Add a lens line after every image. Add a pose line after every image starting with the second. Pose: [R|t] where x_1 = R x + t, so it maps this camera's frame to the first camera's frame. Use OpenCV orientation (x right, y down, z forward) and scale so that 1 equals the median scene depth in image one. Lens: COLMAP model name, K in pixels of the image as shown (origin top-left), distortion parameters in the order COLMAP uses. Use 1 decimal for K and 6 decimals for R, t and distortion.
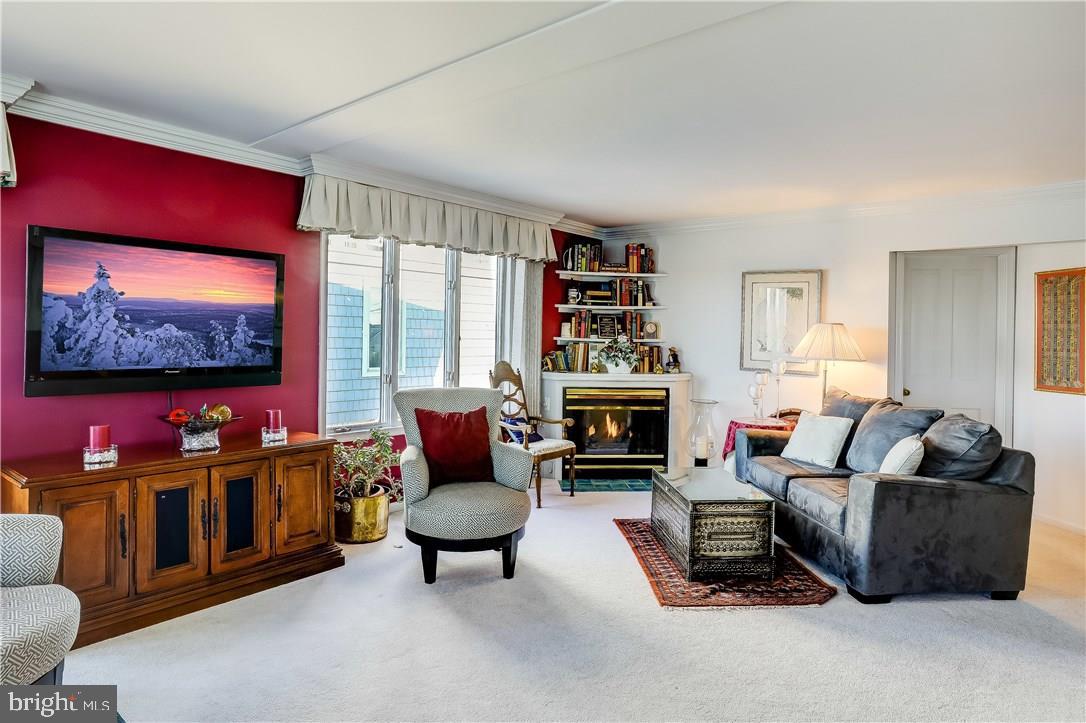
lens RADIAL K [[637.1, 0, 541.2], [0, 637.1, 335.0], [0, 0, 1]] dist [-0.003171, -0.000941]
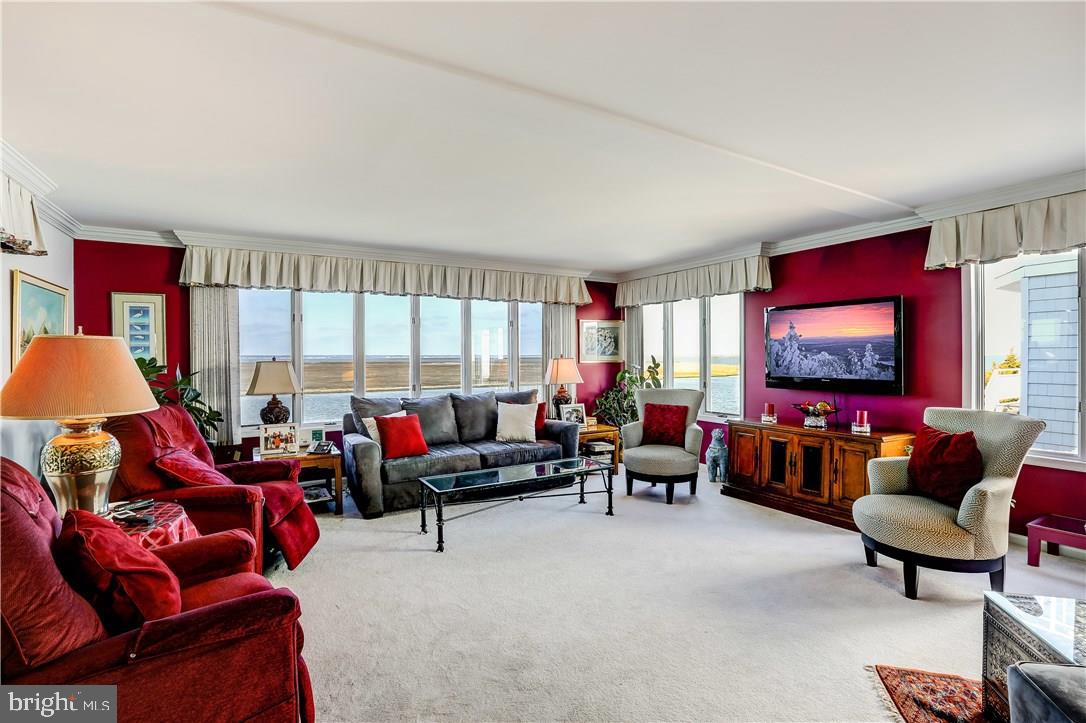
lens RADIAL K [[512.5, 0, 543.0], [0, 512.5, 361.5], [0, 0, 1]] dist [-0.002161, -0.000258]
pose [[-0.336548, -0.008537, -0.941628, 0.873285], [-0.006141, 0.999958, -0.006871, 0.020890], [0.941646, 0.003470, -0.336586, 0.710896]]
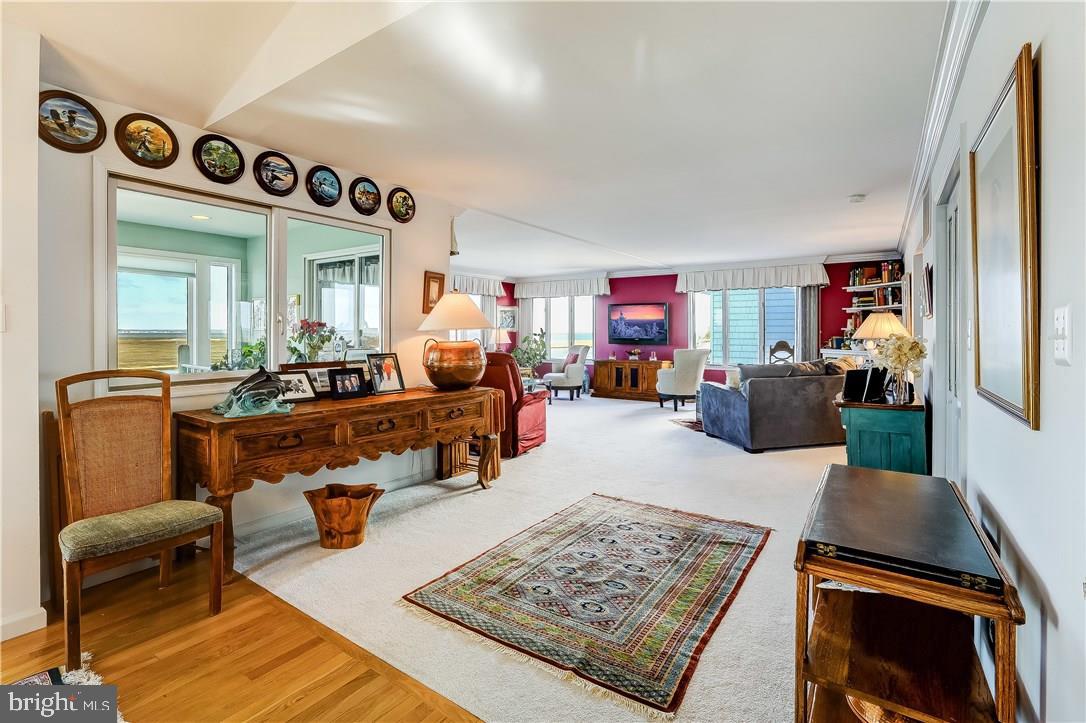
lens RADIAL K [[492.6, 0, 541.2], [0, 492.6, 334.7], [0, 0, 1]] dist [-0.002584, -0.000156]
pose [[0.083765, -0.010502, -0.996430, 2.033322], [-0.003015, 0.999937, -0.010793, 0.059623], [0.996481, 0.003908, 0.083728, 0.212381]]
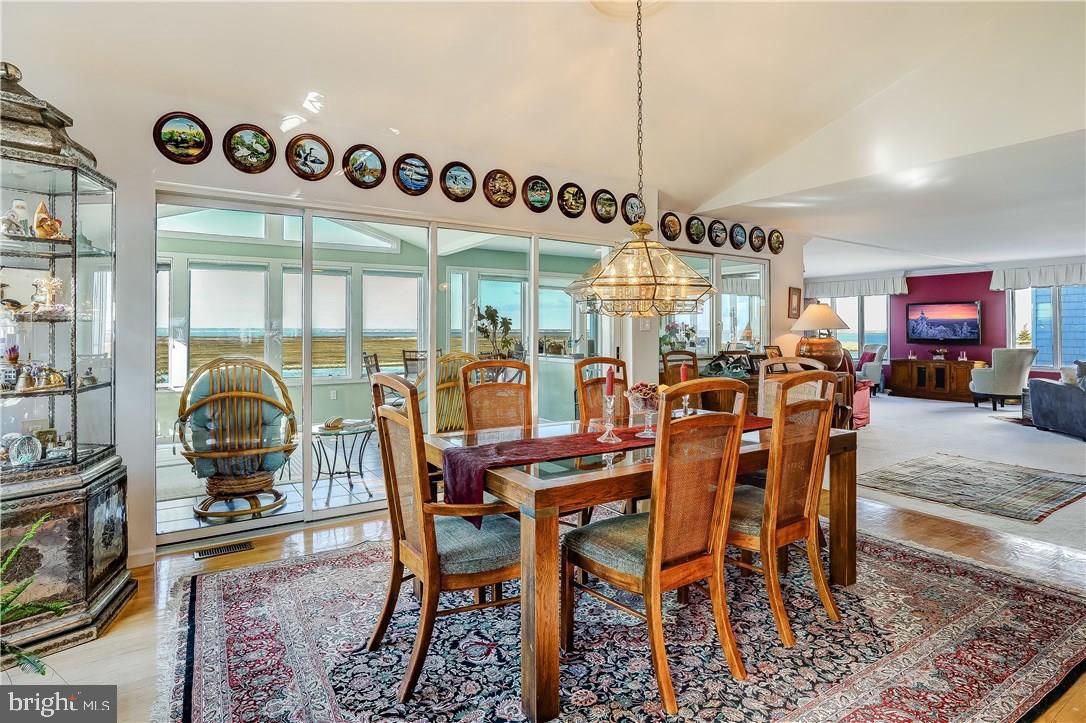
lens RADIAL K [[575.2, 0, 543.7], [0, 575.2, 334.1], [0, 0, 1]] dist [0.003522, 0.001938]
pose [[-0.268639, -0.013204, -0.963150, 2.914867], [-0.008877, 0.999898, -0.011231, 0.079986], [0.963200, 0.005533, -0.268729, -0.251931]]
